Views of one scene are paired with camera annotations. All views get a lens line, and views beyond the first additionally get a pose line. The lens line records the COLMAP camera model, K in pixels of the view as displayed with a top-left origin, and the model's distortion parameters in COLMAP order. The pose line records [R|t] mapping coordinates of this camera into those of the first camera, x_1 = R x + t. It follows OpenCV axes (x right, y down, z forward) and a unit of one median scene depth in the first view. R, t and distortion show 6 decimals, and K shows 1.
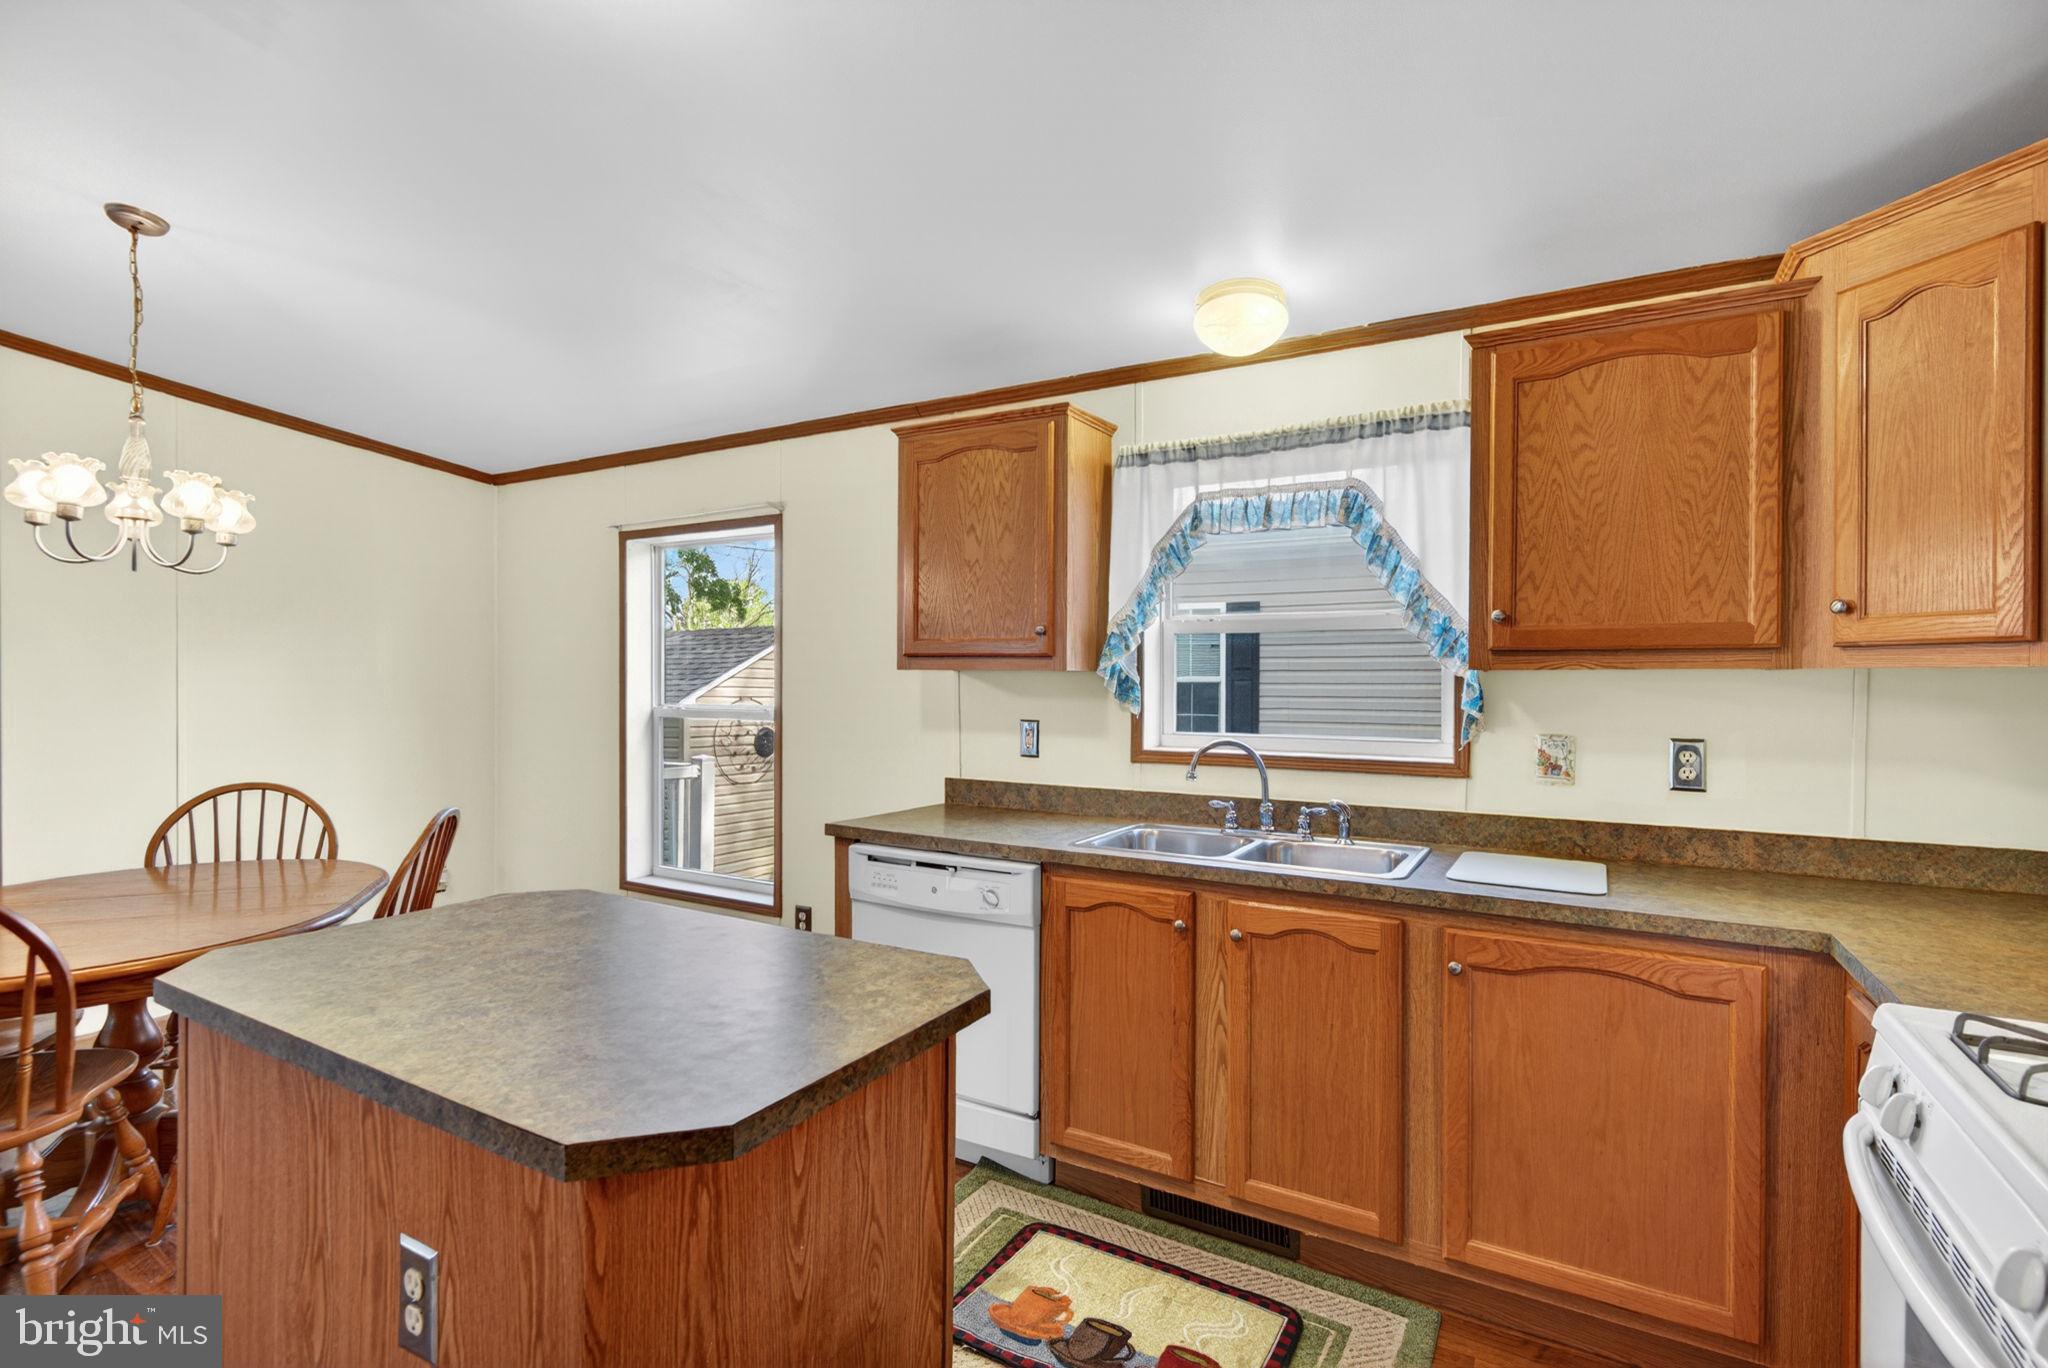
lens RADIAL K [[961.8, 0, 1024.0], [0, 961.8, 684.0], [0, 0, 1]] dist [-0.000730, 0.000029]
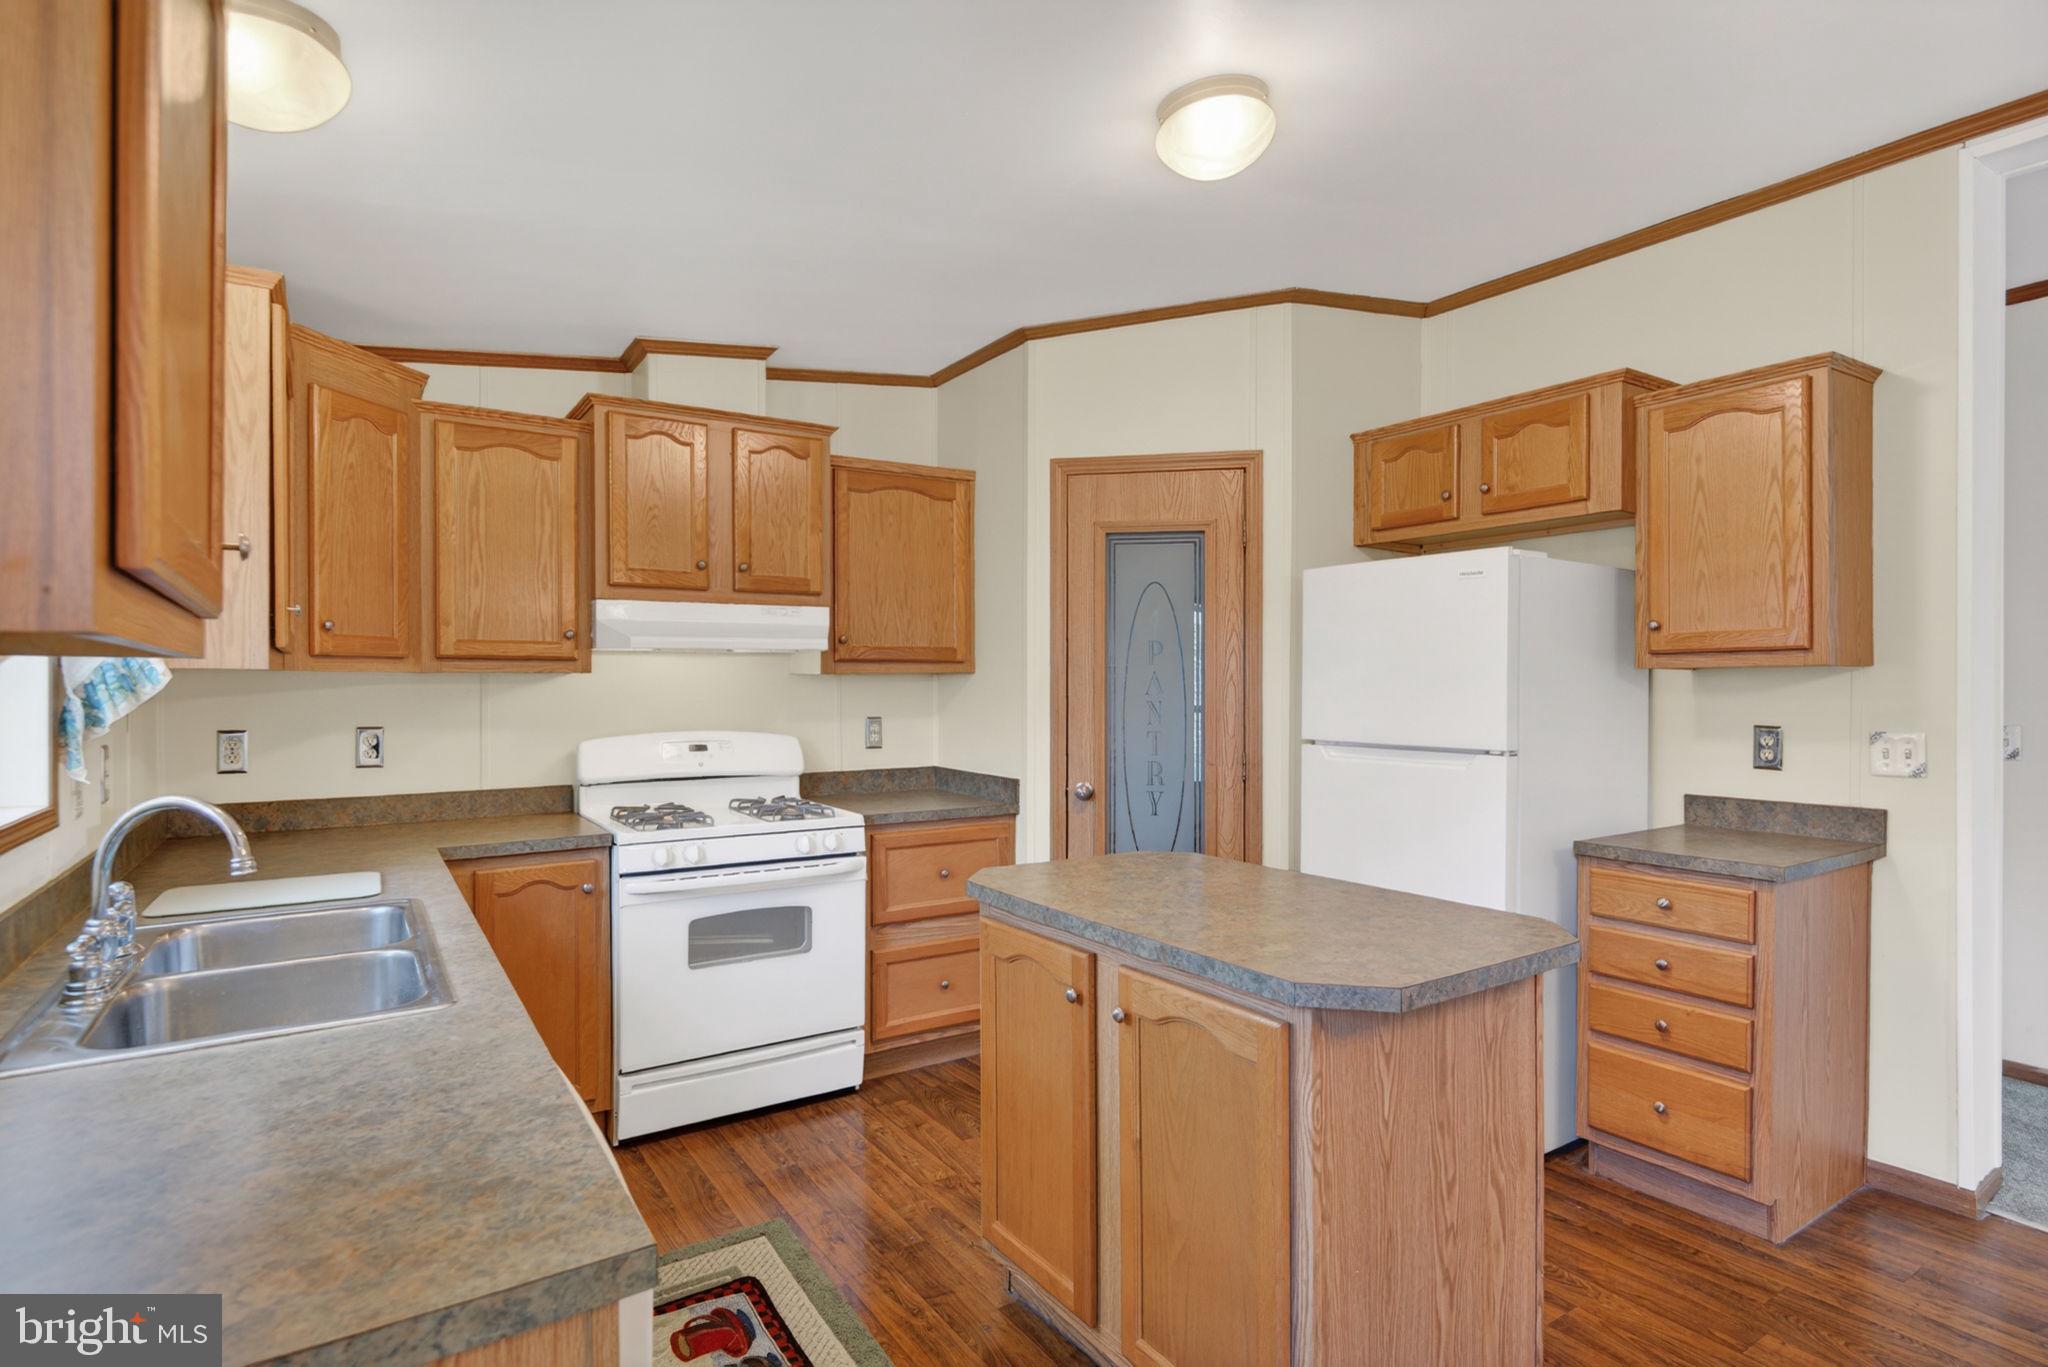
lens RADIAL K [[1031.4, 0, 1024.0], [0, 1031.4, 683.5], [0, 0, 1]] dist [-0.000023, 0.000237]
pose [[-0.900910, -0.001227, 0.434004, -0.434088], [0.000541, 0.999992, 0.003949, -0.005014], [-0.434005, 0.003792, -0.900902, 1.255540]]
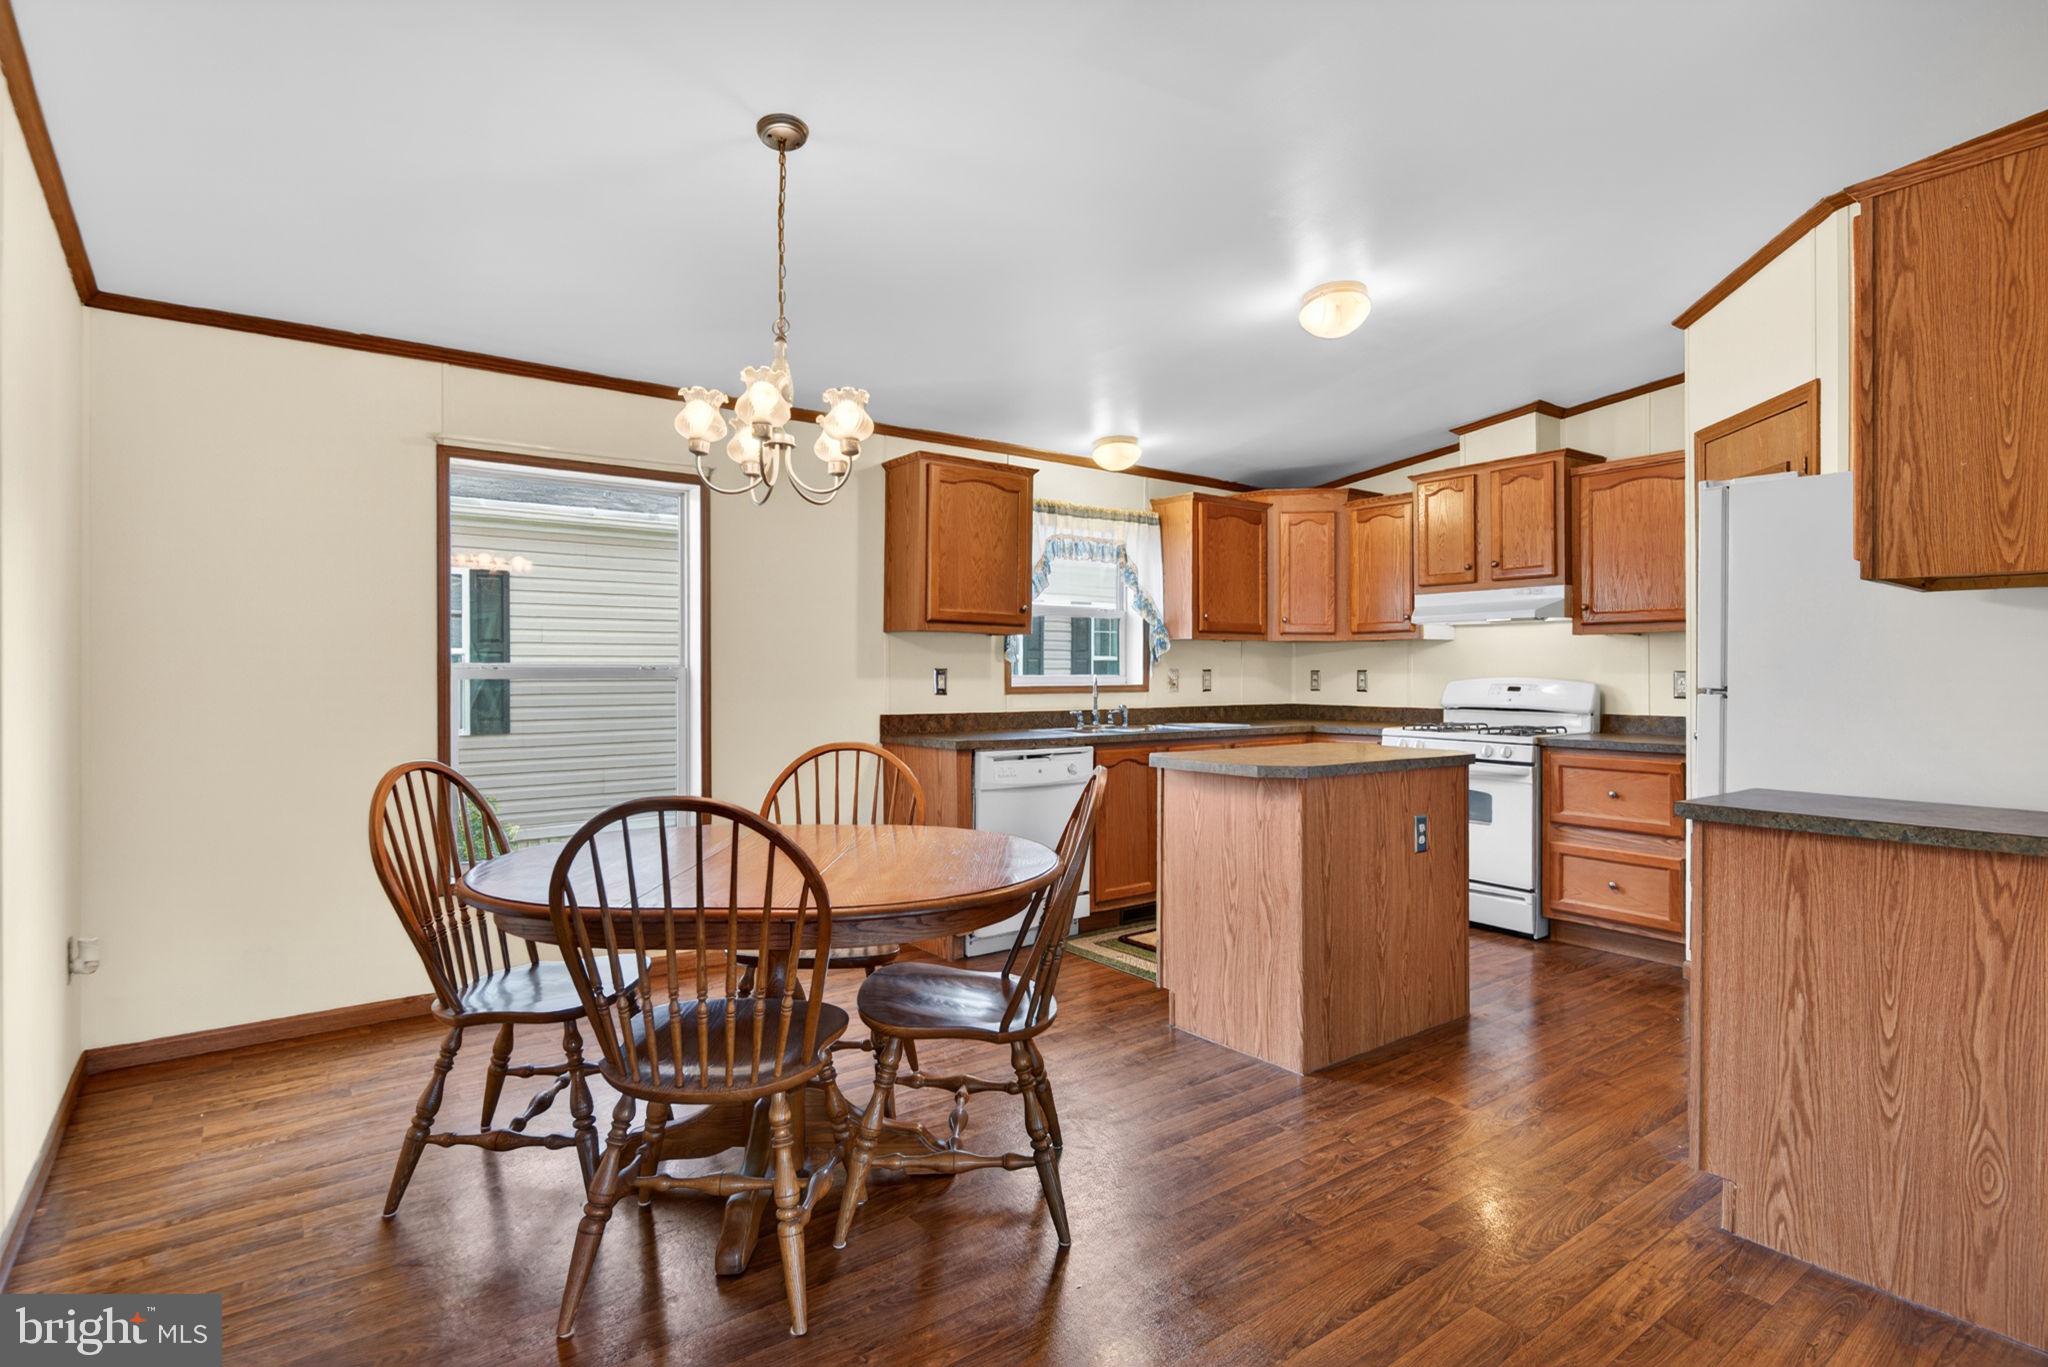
lens RADIAL K [[1019.9, 0, 1024.0], [0, 1019.9, 683.5], [0, 0, 1]] dist [-0.000731, -0.000079]
pose [[0.374710, -0.012802, 0.927054, -1.575403], [0.000274, 0.999906, 0.013698, 0.045904], [-0.927142, -0.004879, 0.374678, 0.385456]]
